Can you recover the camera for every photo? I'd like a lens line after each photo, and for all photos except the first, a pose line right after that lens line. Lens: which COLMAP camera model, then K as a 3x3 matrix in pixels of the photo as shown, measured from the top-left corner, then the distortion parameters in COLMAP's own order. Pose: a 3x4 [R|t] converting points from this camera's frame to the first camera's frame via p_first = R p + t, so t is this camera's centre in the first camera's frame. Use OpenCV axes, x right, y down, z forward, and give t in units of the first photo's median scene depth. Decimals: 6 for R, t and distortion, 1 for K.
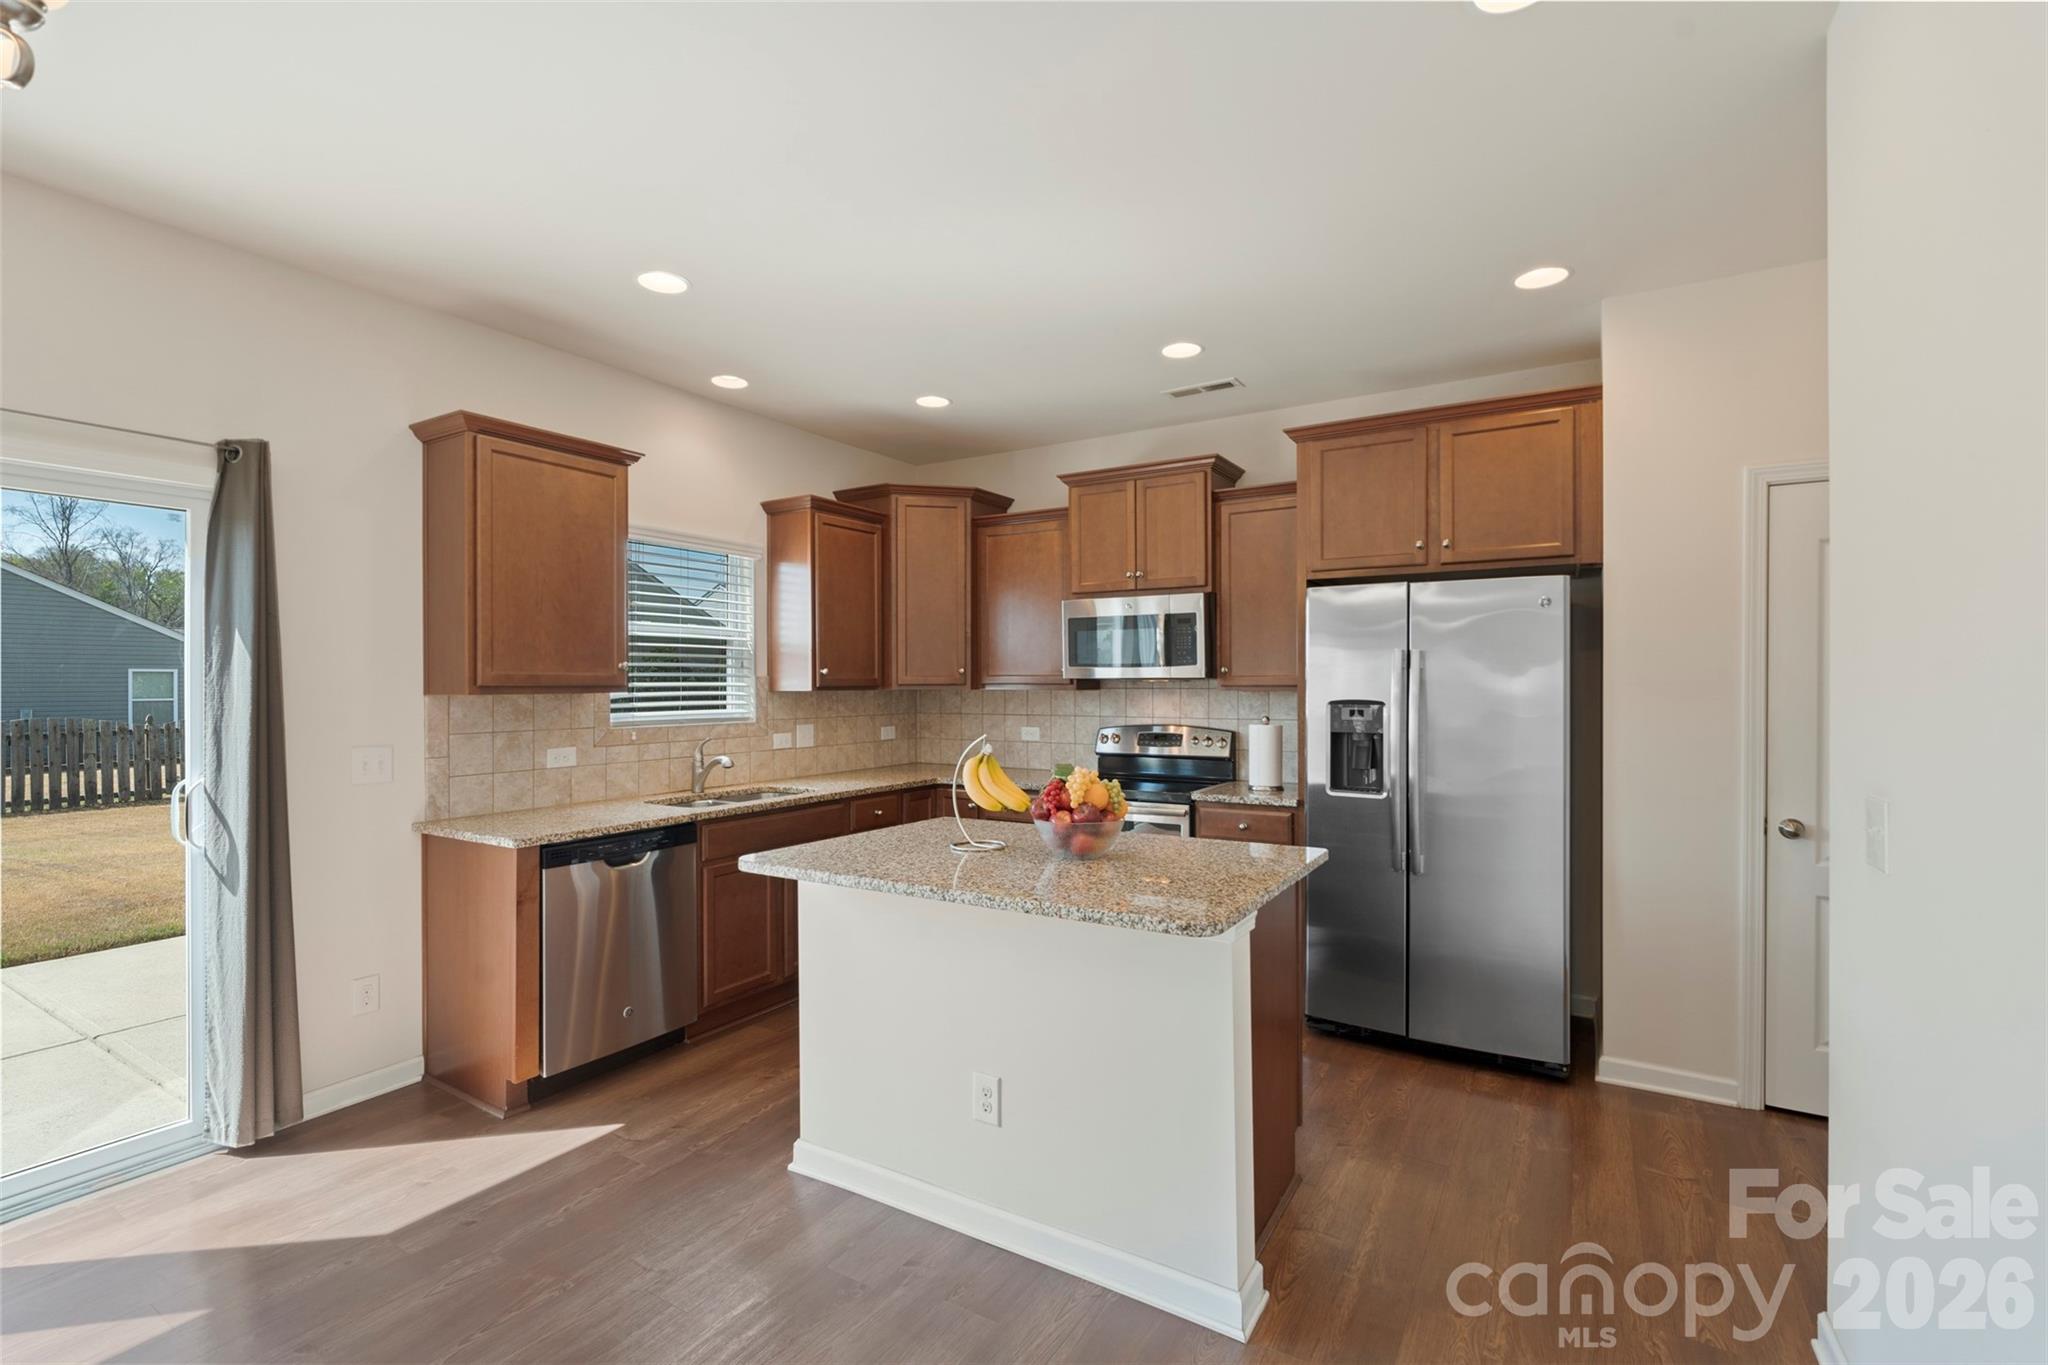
lens RADIAL K [[902.3, 0, 1031.9], [0, 902.3, 684.6], [0, 0, 1]] dist [-0.002028, -0.000519]
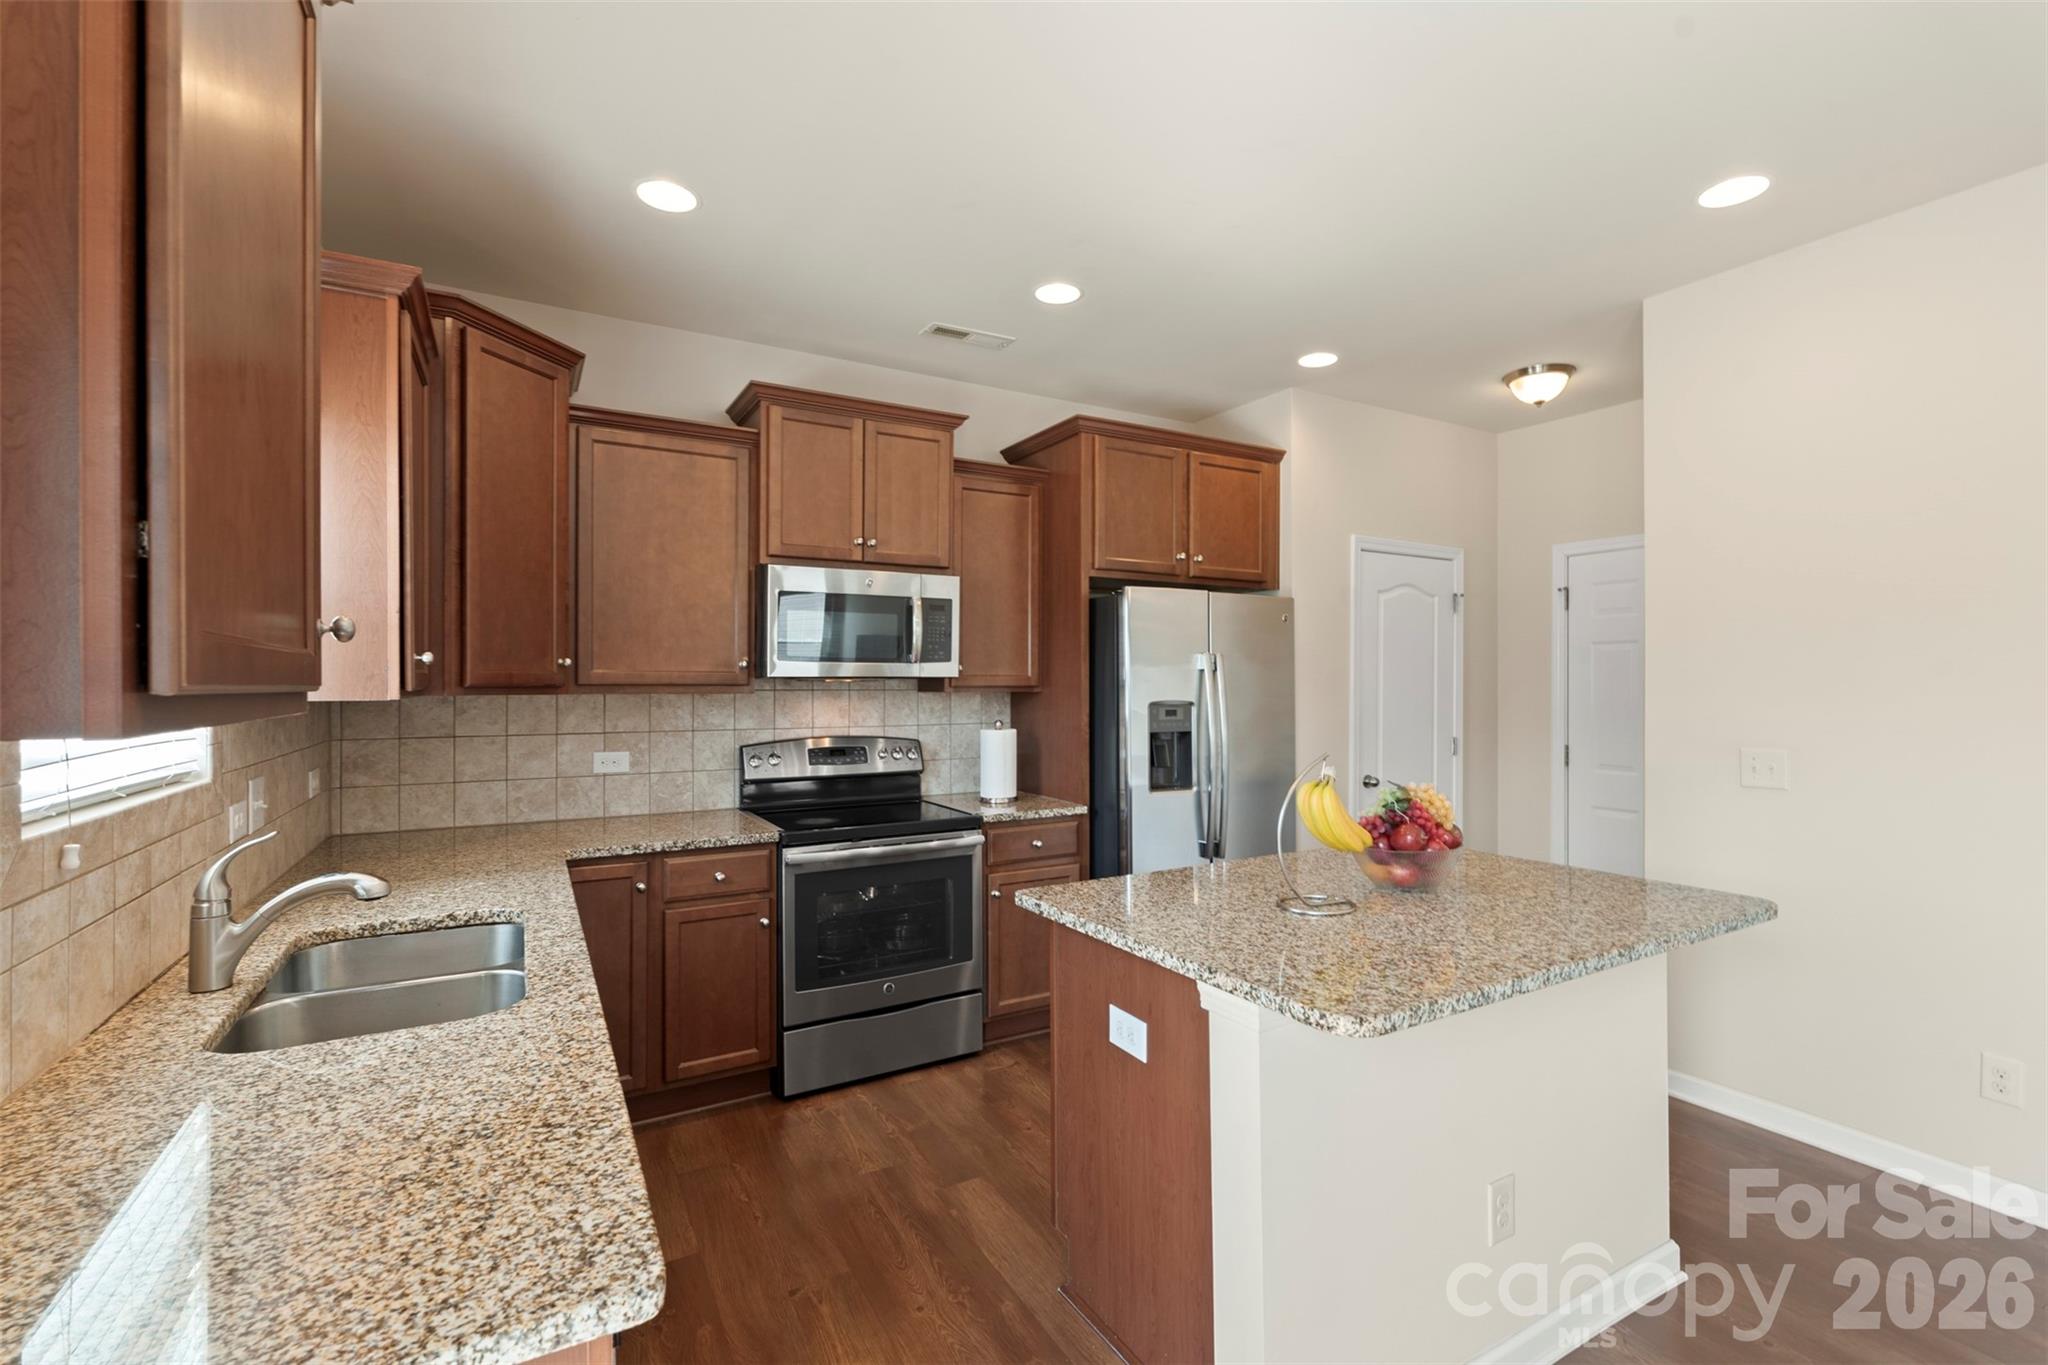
lens RADIAL K [[902.3, 0, 1031.5], [0, 902.3, 682.9], [0, 0, 1]] dist [-0.002028, -0.000519]
pose [[0.484082, 0.000580, 0.875022, -0.584548], [-0.001058, 0.999999, -0.000077, -0.002589], [-0.875022, -0.000888, 0.484083, 0.603266]]
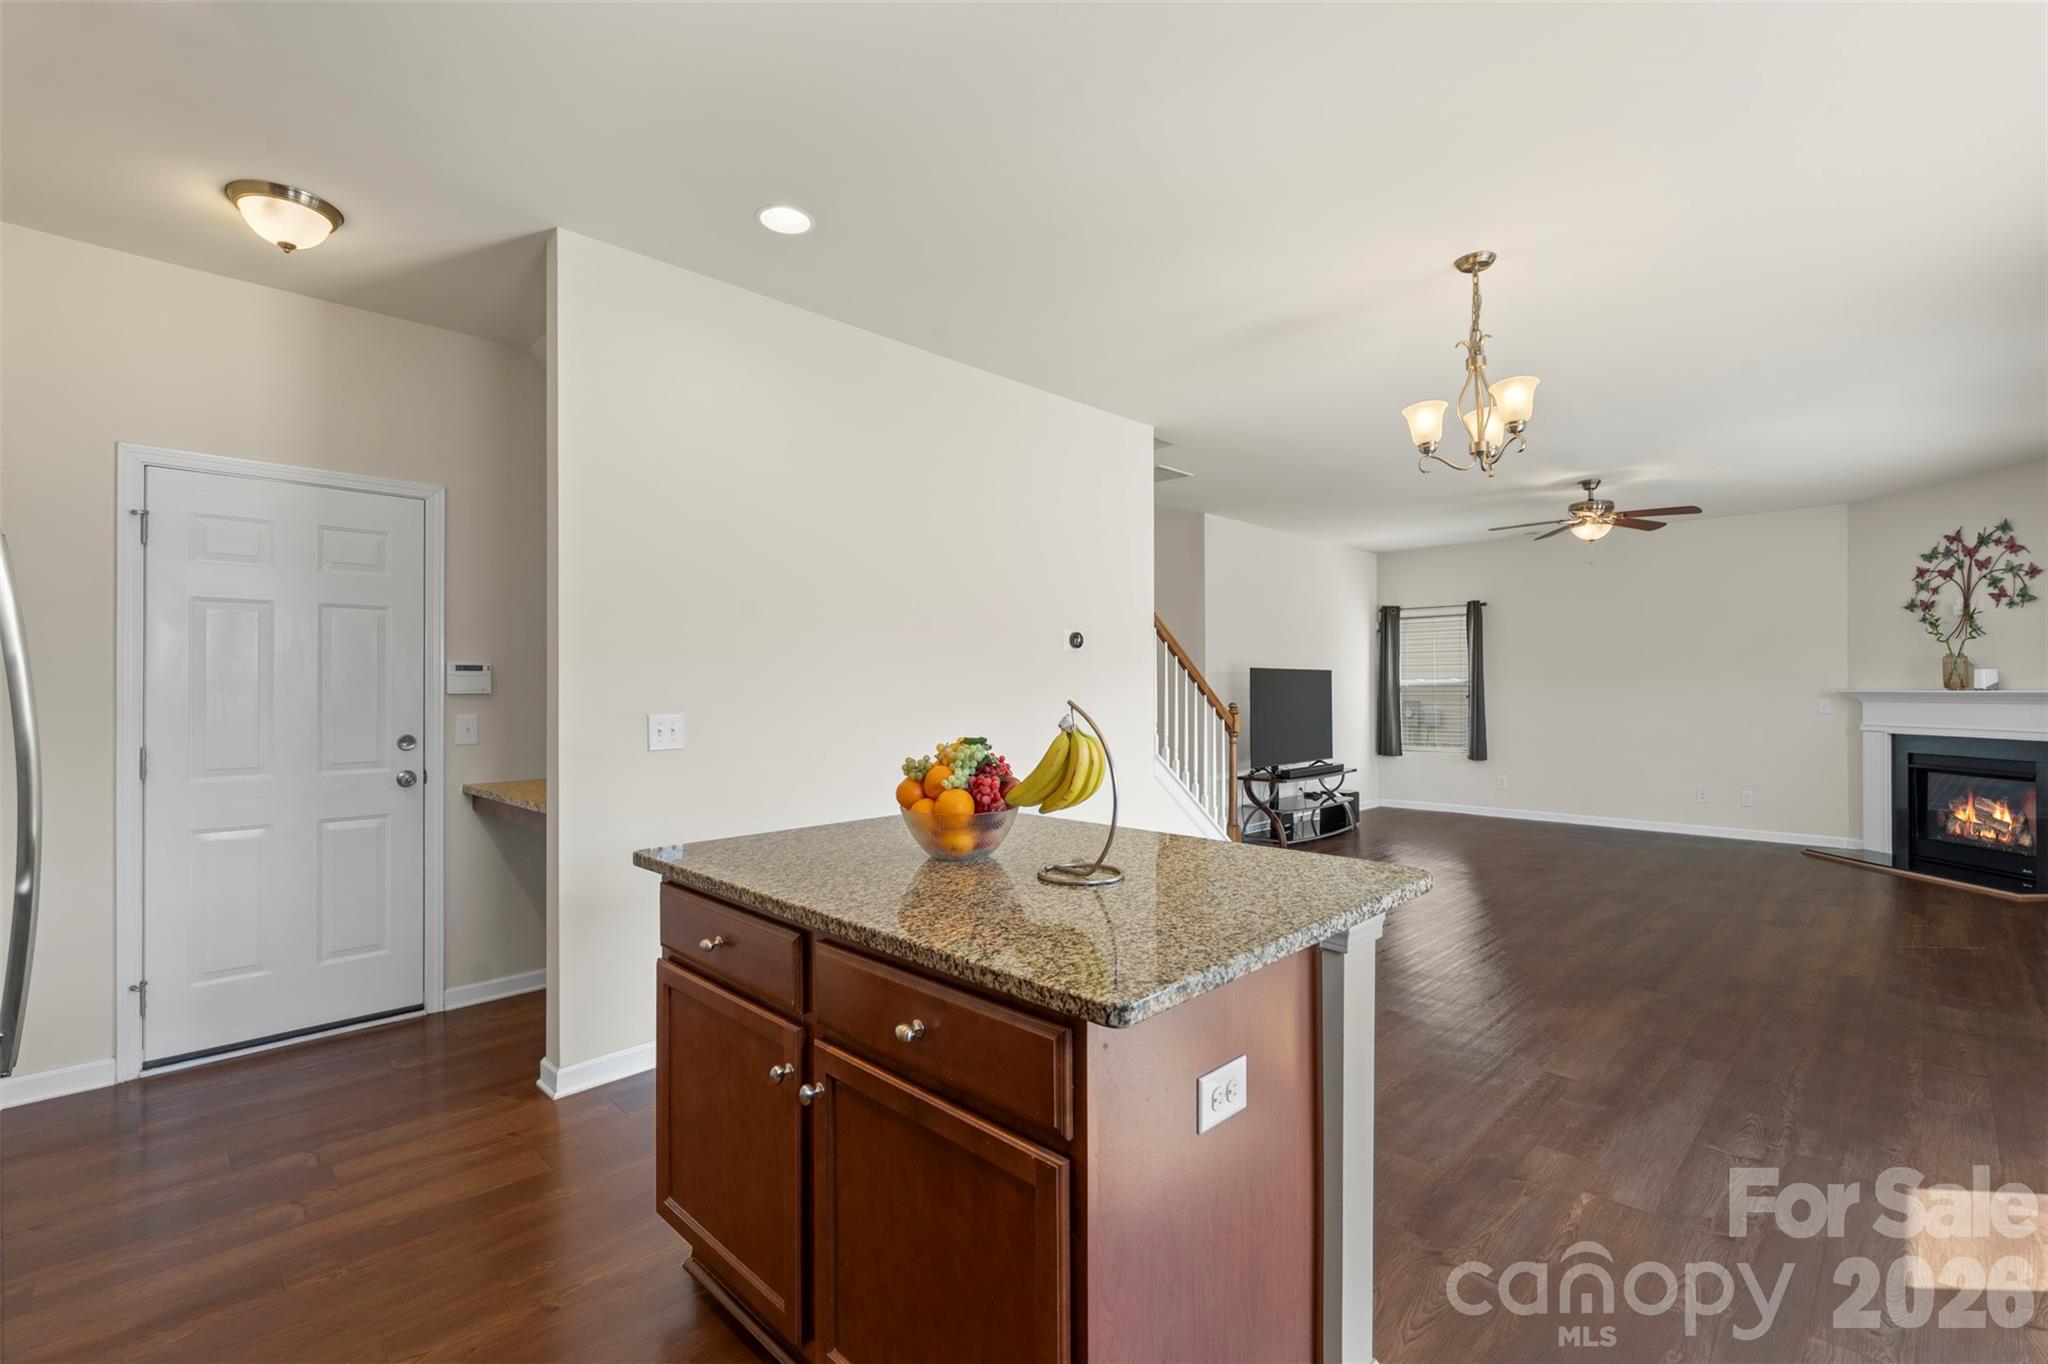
lens RADIAL K [[902.3, 0, 1028.8], [0, 902.3, 677.1], [0, 0, 1]] dist [-0.002028, -0.000519]
pose [[-0.971668, 0.006610, 0.236260, -0.131494], [0.004250, 0.999936, -0.010496, 0.028475], [-0.236314, -0.009195, -0.971633, 1.155607]]
